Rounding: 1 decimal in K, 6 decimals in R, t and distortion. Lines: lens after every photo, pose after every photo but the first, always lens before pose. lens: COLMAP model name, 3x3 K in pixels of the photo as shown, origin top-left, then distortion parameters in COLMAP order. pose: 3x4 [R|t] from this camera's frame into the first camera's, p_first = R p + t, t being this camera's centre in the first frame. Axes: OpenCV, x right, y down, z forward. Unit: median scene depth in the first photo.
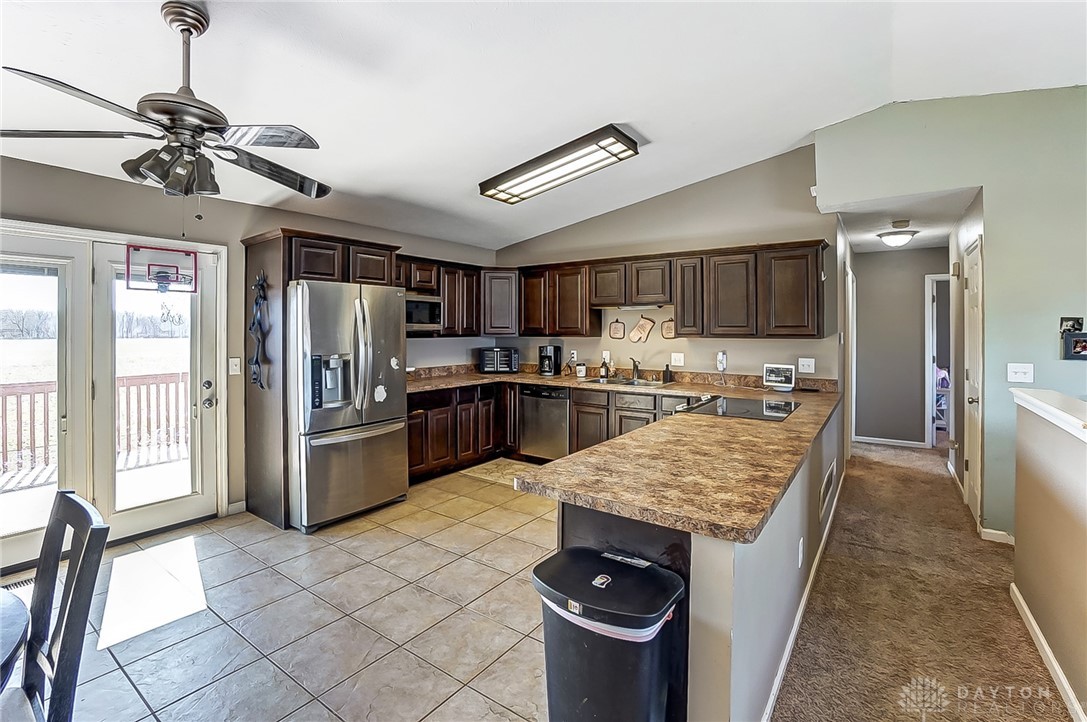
lens RADIAL K [[493.5, 0, 540.3], [0, 493.5, 334.9], [0, 0, 1]] dist [-0.062508, 0.020727]
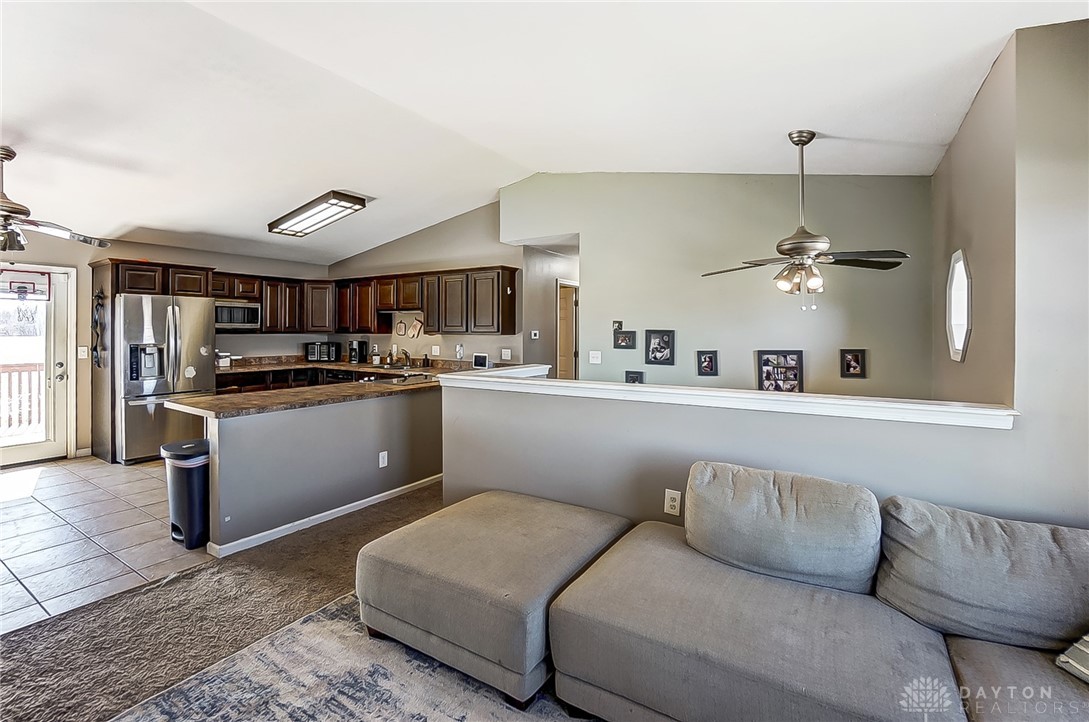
lens RADIAL K [[494.4, 0, 541.3], [0, 494.4, 334.8], [0, 0, 1]] dist [-0.062508, 0.020727]
pose [[0.997912, 0.004222, 0.064451, 0.555506], [-0.004162, 0.999991, -0.001065, 0.007817], [-0.064455, 0.000794, 0.997920, -0.429186]]
